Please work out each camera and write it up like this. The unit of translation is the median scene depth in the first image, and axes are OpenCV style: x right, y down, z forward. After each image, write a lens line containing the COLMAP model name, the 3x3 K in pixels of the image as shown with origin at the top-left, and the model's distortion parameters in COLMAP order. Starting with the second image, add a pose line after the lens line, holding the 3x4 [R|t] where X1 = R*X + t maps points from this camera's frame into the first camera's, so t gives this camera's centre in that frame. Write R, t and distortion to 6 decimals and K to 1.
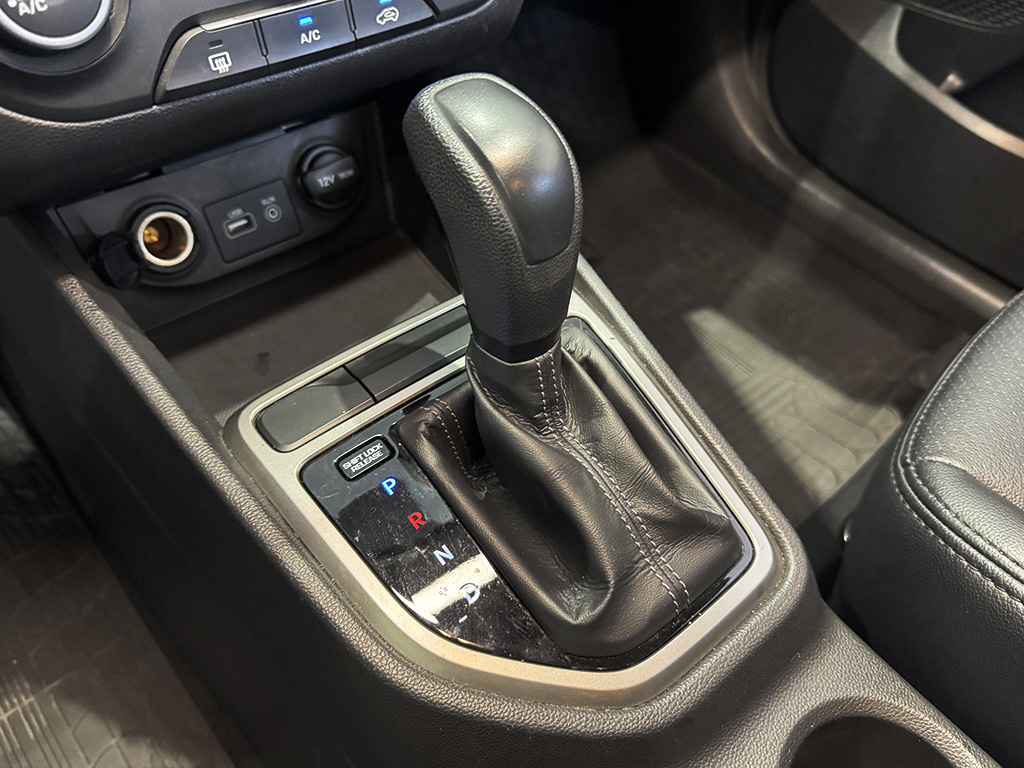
lens RADIAL K [[800.9, 0, 512.0], [0, 800.9, 384.0], [0, 0, 1]] dist [0.005359, 0.000262]
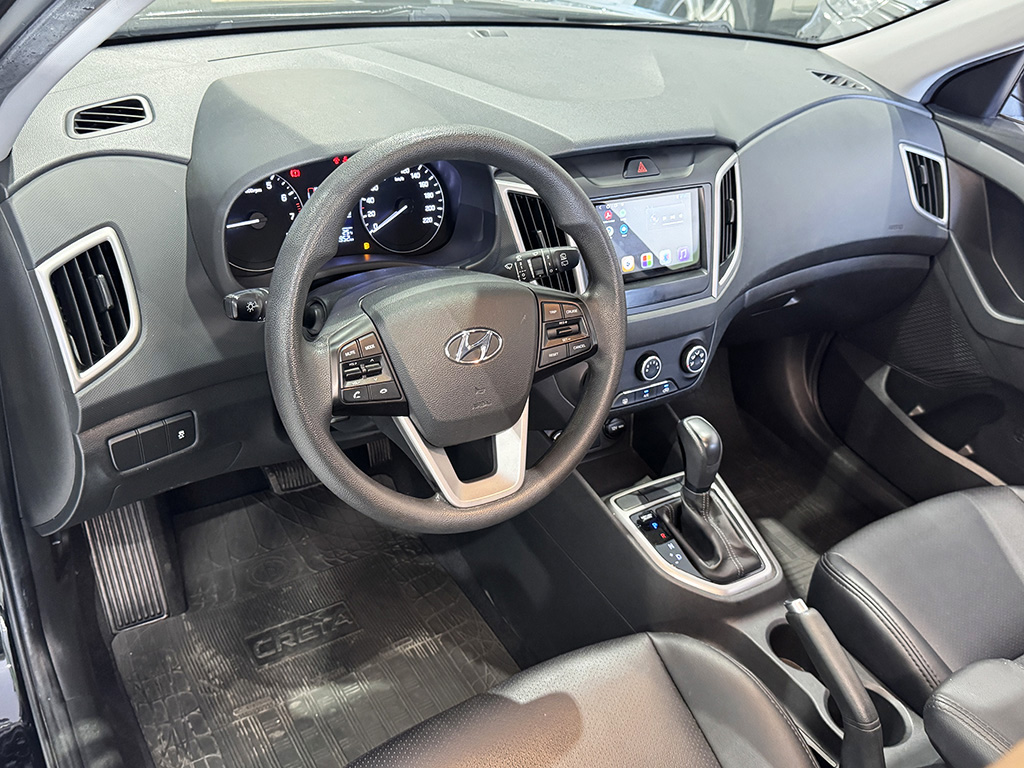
lens RADIAL K [[924.7, 0, 512.0], [0, 924.7, 384.0], [0, 0, 1]] dist [0.190352, -0.422448]
pose [[0.988491, 0.129056, -0.078925, -0.471393], [-0.145131, 0.956232, -0.254083, 0.586597], [0.042680, 0.262613, 0.963957, -2.711338]]
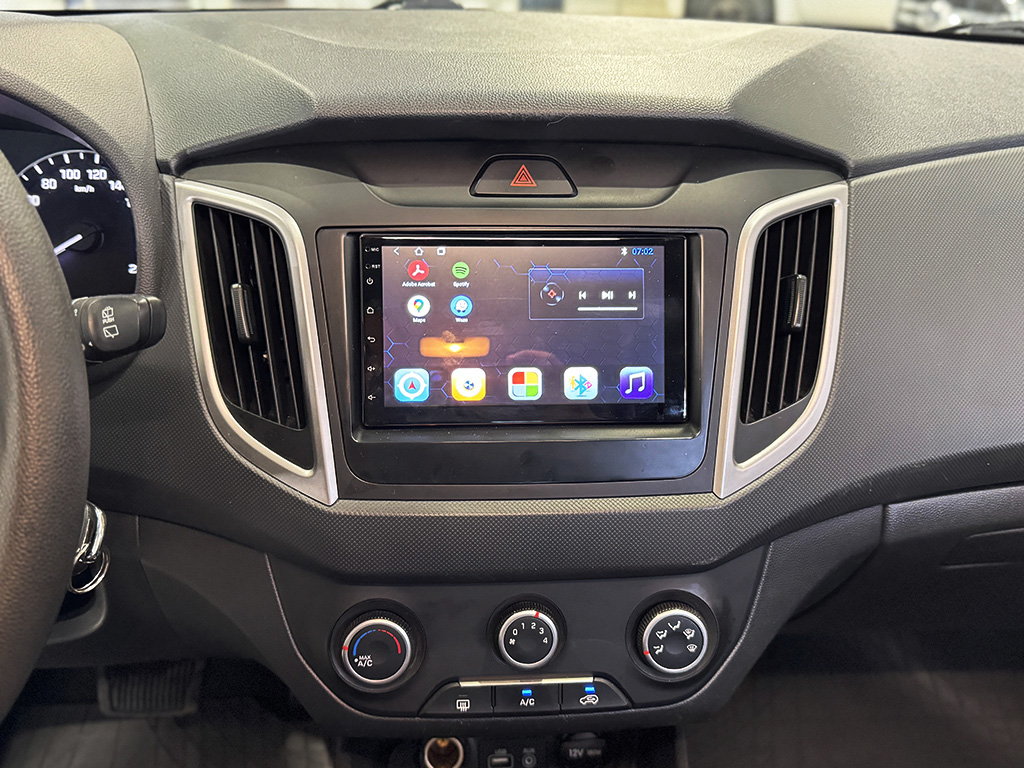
lens RADIAL K [[924.7, 0, 512.0], [0, 924.7, 384.0], [0, 0, 1]] dist [0.190352, -0.422448]
pose [[0.805852, 0.191089, -0.560436, 0.542726], [-0.412340, 0.860376, -0.299547, -0.367813], [0.424945, 0.472481, 0.772129, -0.593413]]
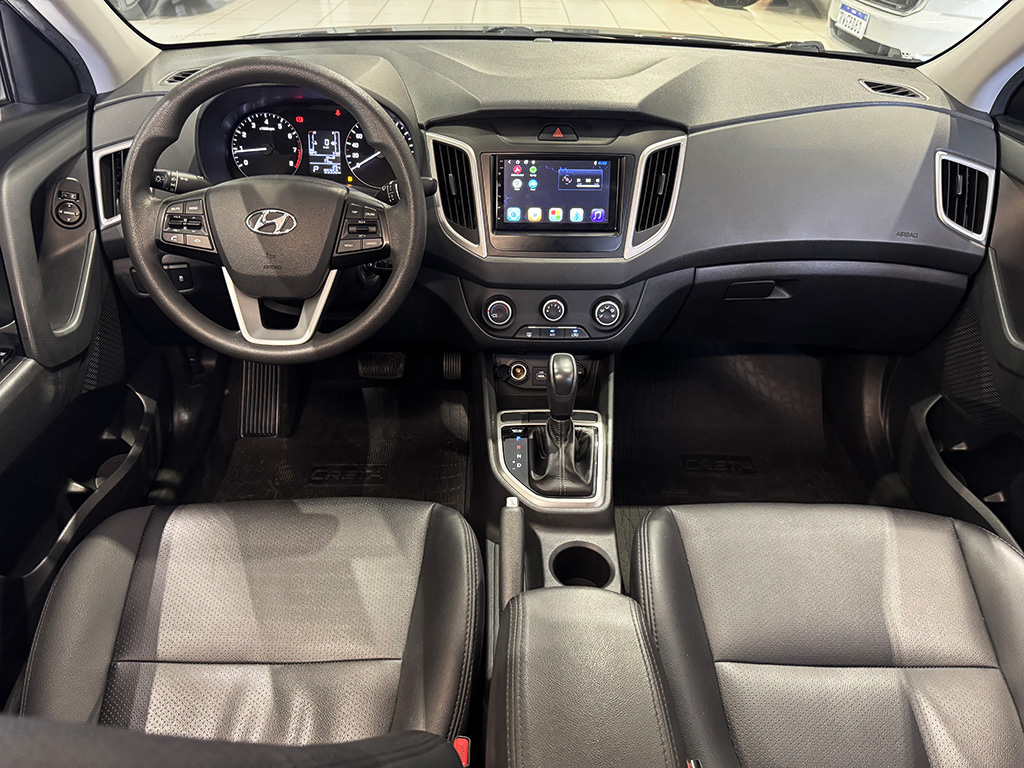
lens RADIAL K [[723.6, 0, 512.0], [0, 723.6, 384.0], [0, 0, 1]] dist [0.084336, -0.127919]
pose [[0.766554, 0.313616, -0.560393, 1.594374], [-0.449399, 0.885334, -0.119263, 0.300733], [0.458732, 0.343262, 0.819595, -1.872160]]
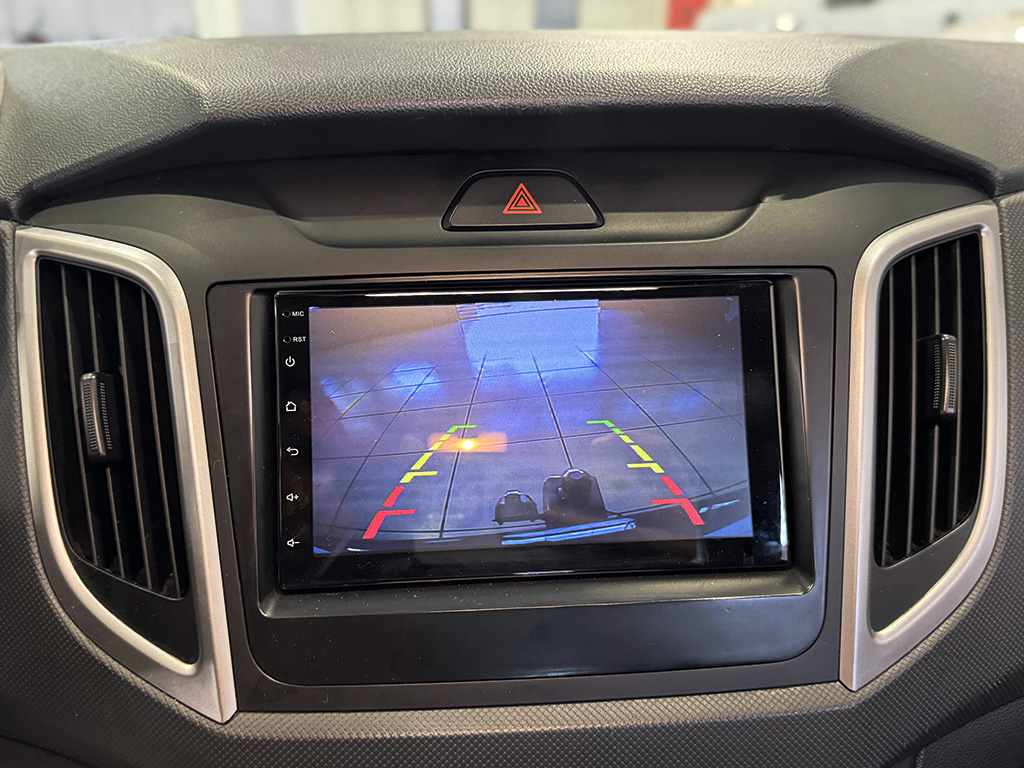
lens RADIAL K [[924.7, 0, 512.0], [0, 924.7, 384.0], [0, 0, 1]] dist [0.190352, -0.422448]
pose [[0.793854, 0.112141, -0.597679, 0.259329], [-0.397162, 0.839887, -0.369936, -0.575363], [0.460497, 0.531051, 0.711286, -0.188893]]
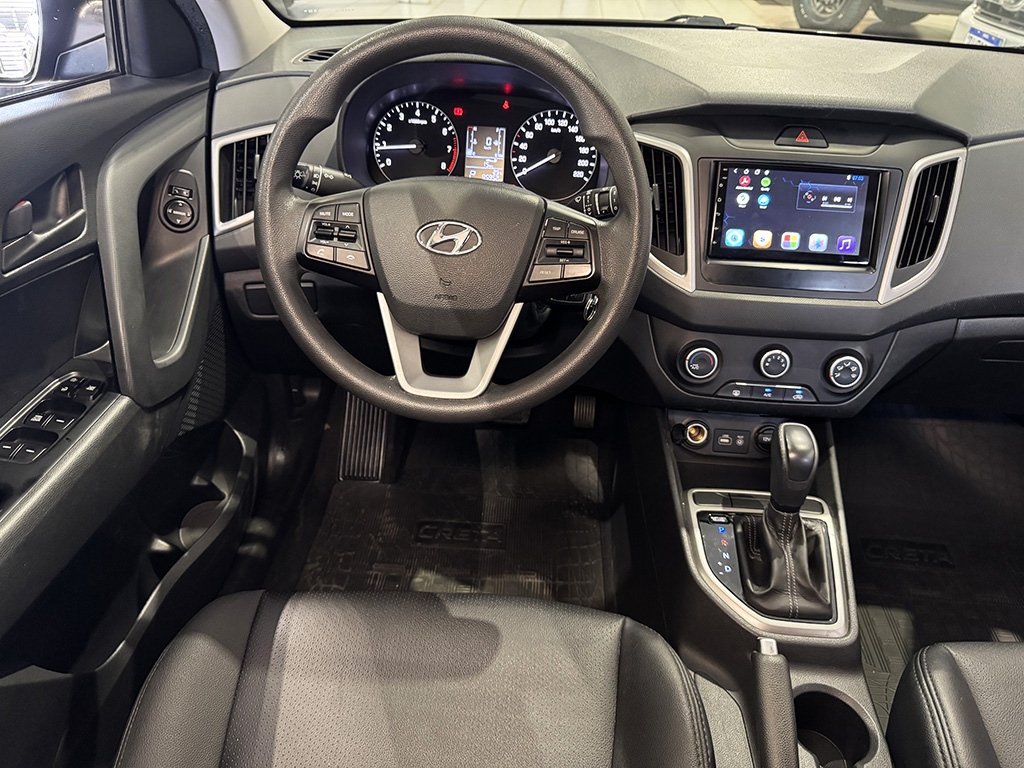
lens RADIAL K [[730.0, 0, 512.0], [0, 730.0, 384.0], [0, 0, 1]] dist [0.128086, -0.262744]
pose [[0.710324, 0.341474, -0.615496, 0.741341], [-0.508449, 0.853619, -0.113201, 0.342454], [0.486744, 0.393358, 0.779968, -1.628218]]
